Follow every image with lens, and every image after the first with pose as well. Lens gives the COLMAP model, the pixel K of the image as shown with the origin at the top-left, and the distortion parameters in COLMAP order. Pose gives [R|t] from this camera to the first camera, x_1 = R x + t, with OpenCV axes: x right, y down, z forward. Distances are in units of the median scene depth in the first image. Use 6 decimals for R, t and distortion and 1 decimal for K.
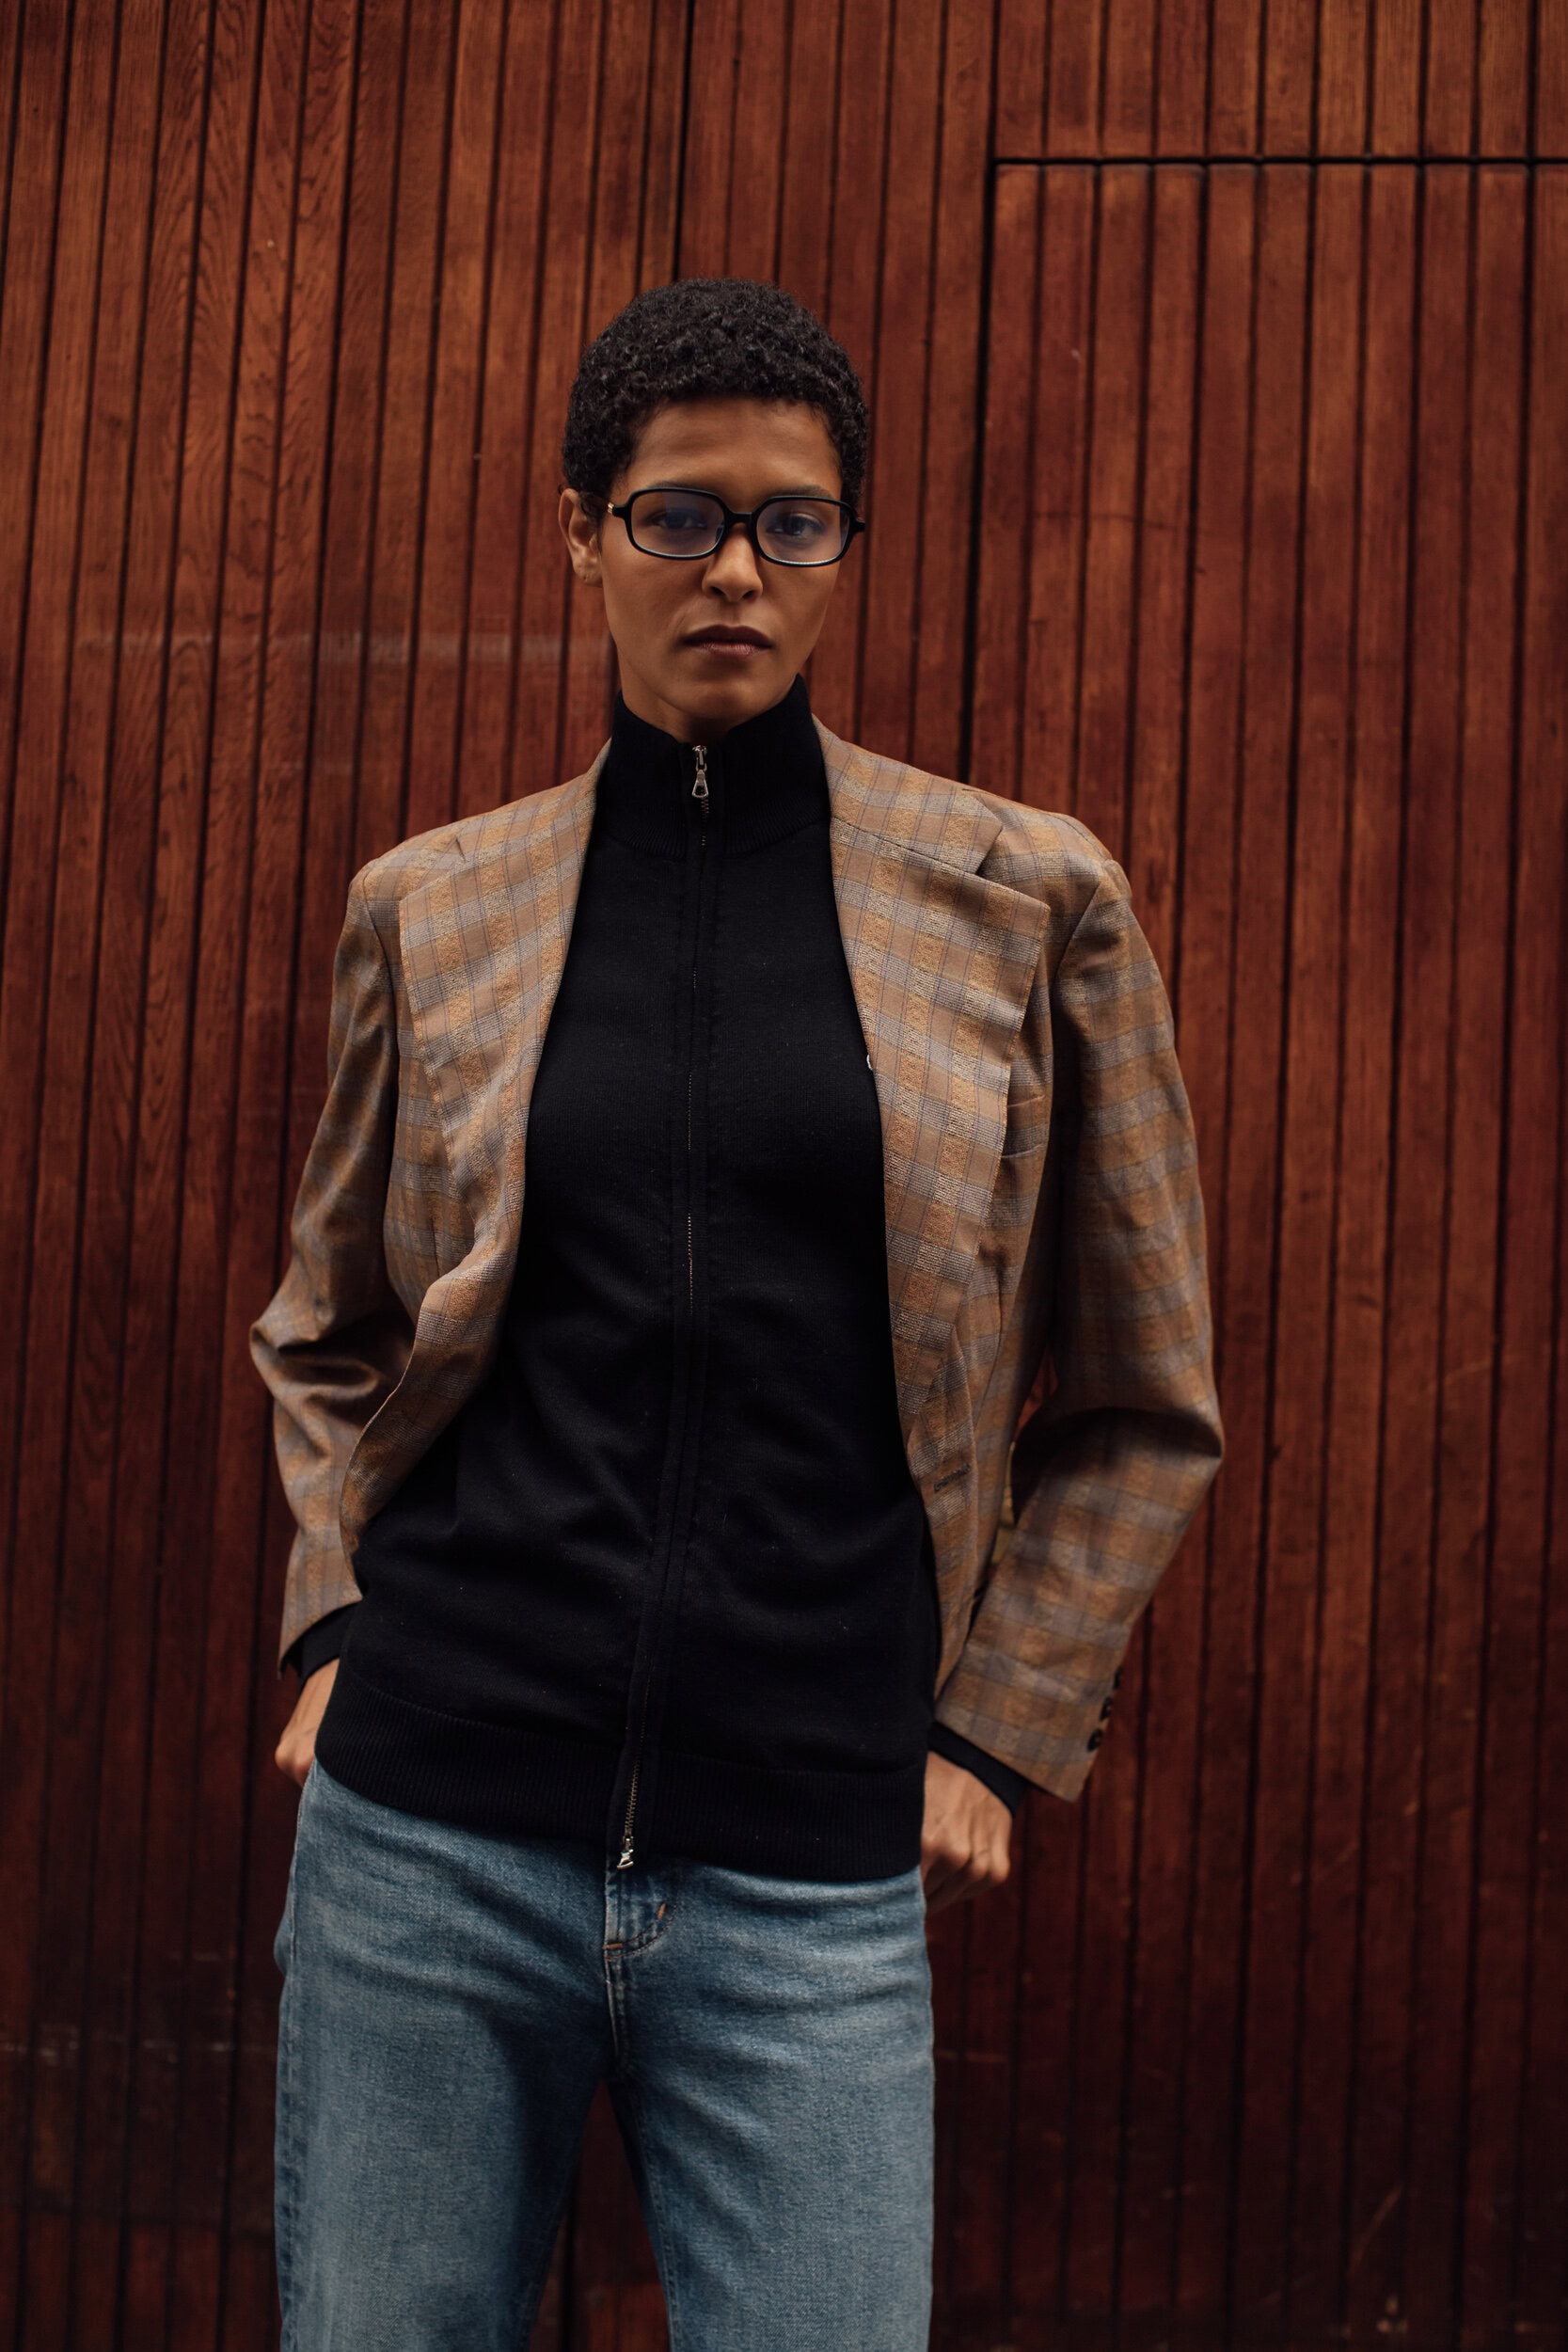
lens RADIAL K [[3303.8, 0, 775.7], [0, 3303.8, 1181.6], [0, 0, 1]] dist [-0.112075, 0.000000]
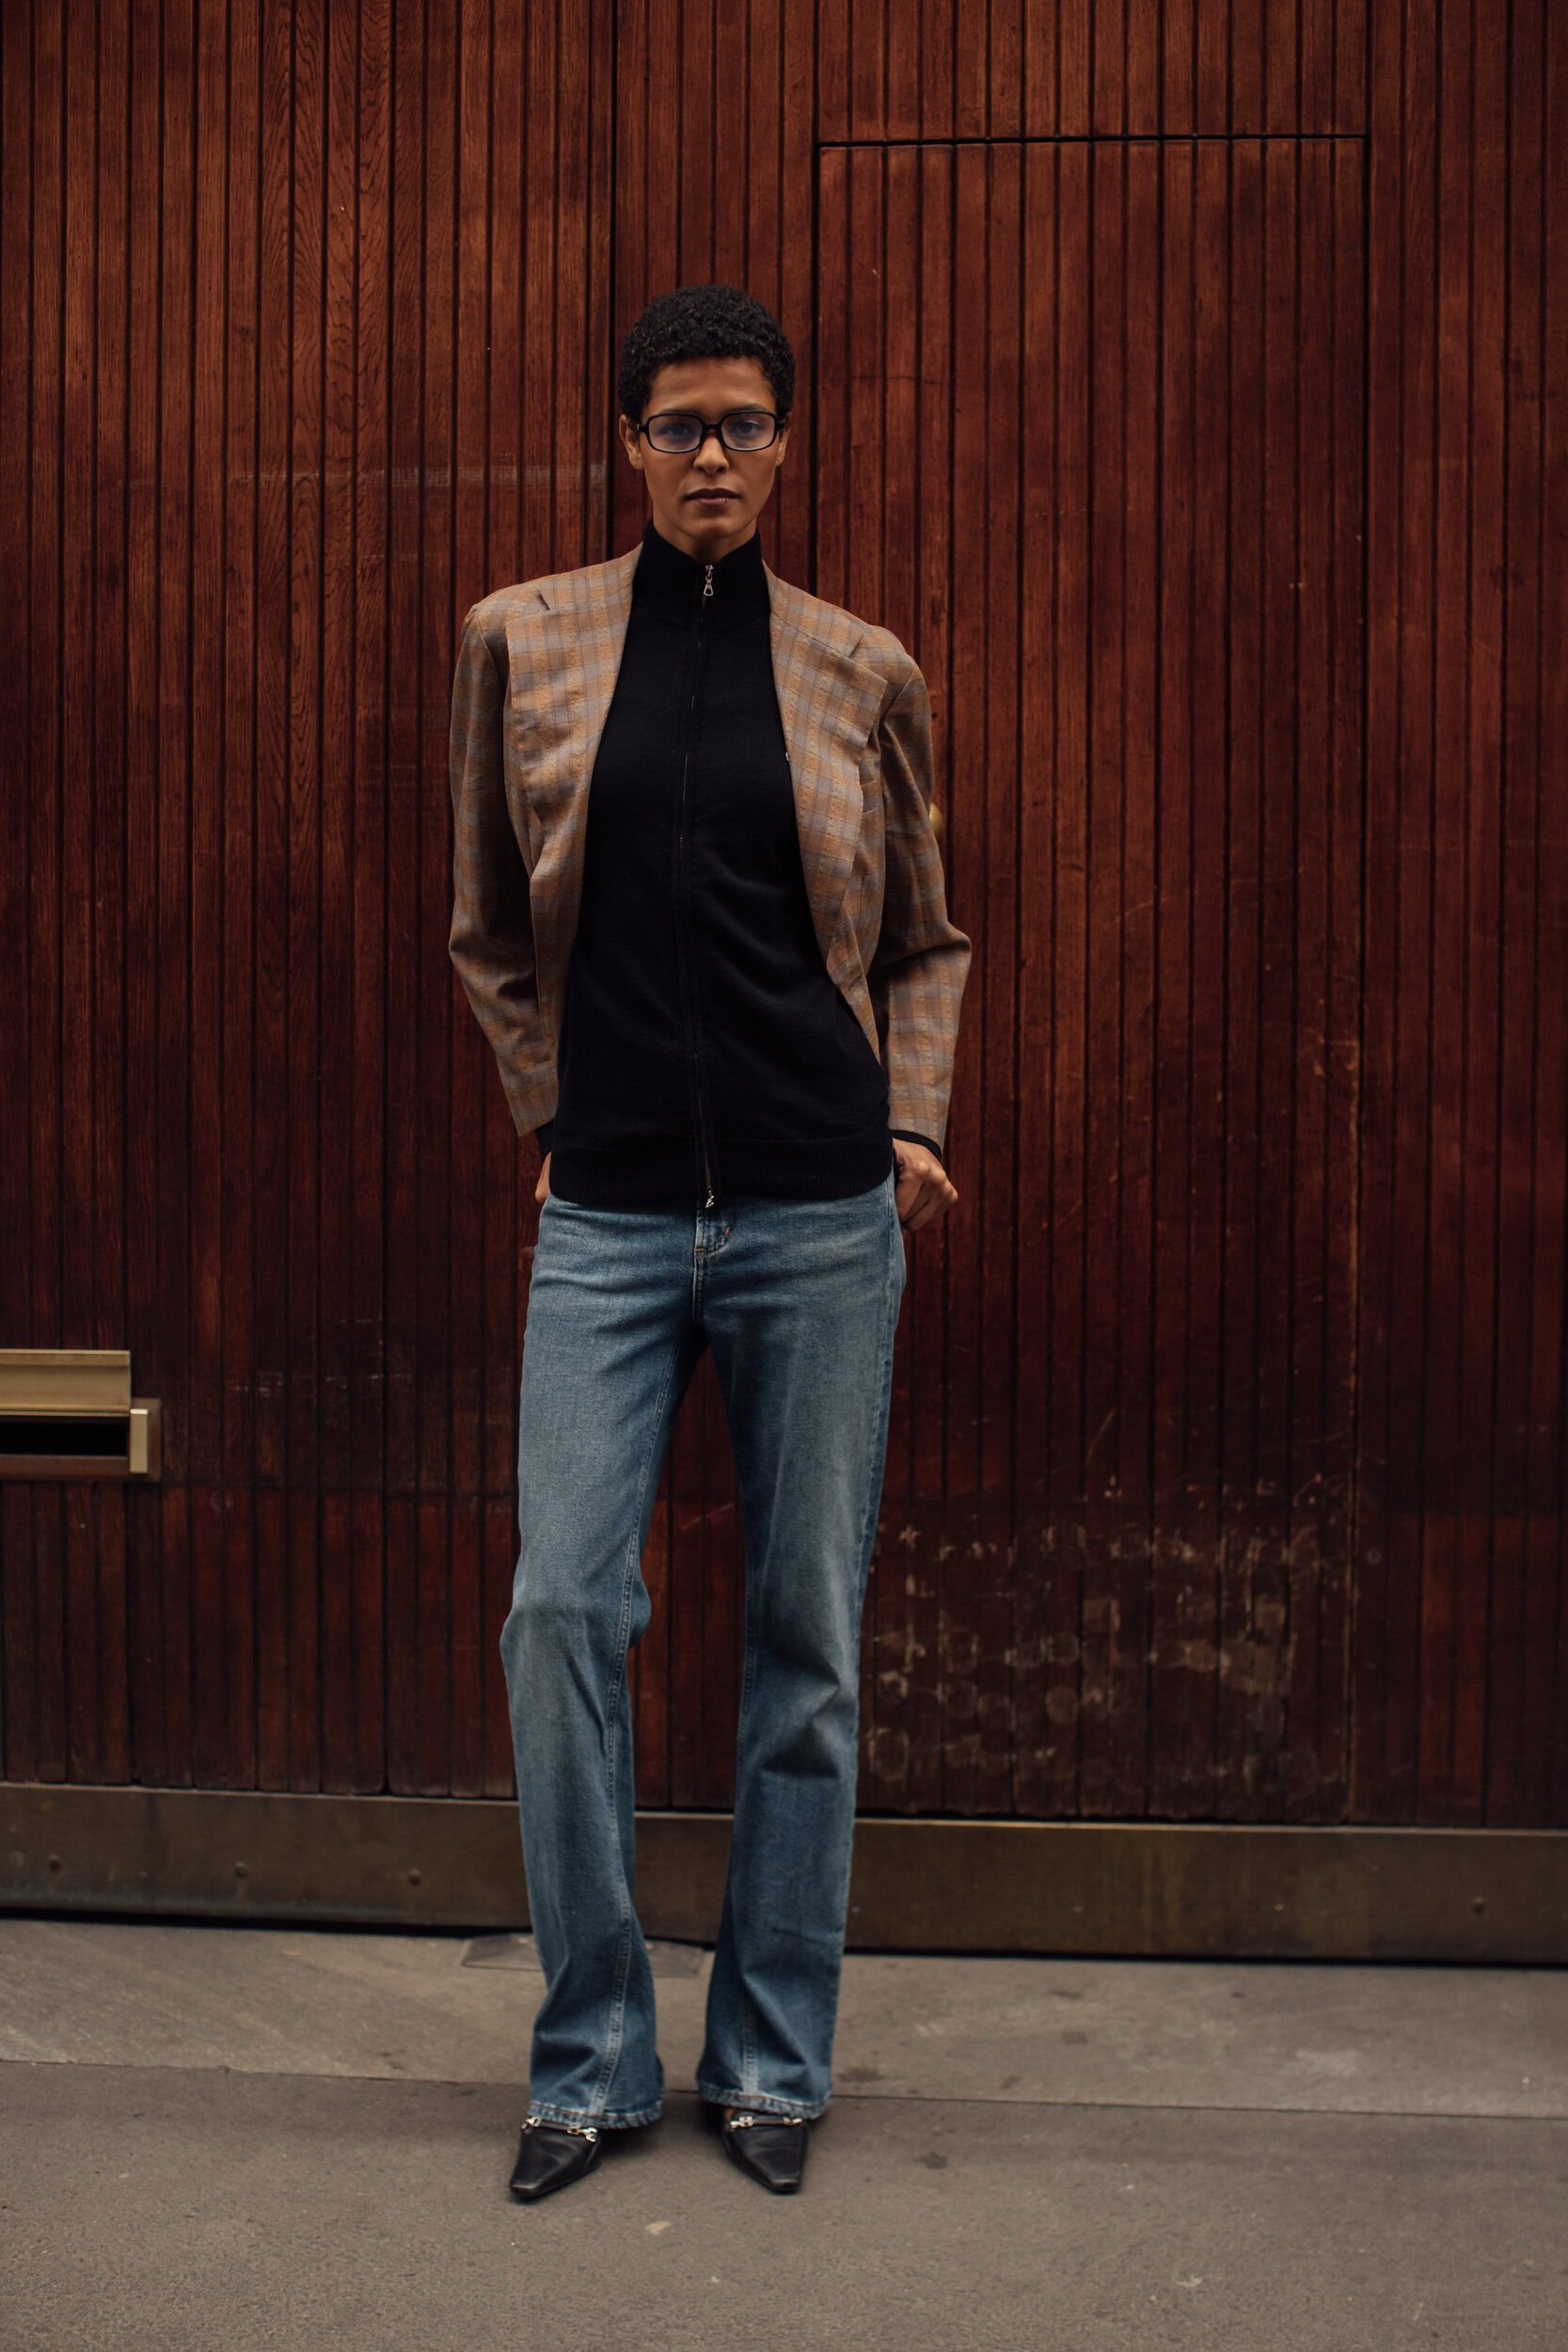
lens RADIAL K [[3303.8, 0, 789.9], [0, 3303.8, 1175.4], [0, 0, 1]] dist [-0.112075, 0.000000]
pose [[0.991735, -0.063676, 0.111391, -0.147241], [0.043629, 0.983790, 0.173936, -0.101605], [-0.120661, -0.167638, 0.978437, -0.581915]]
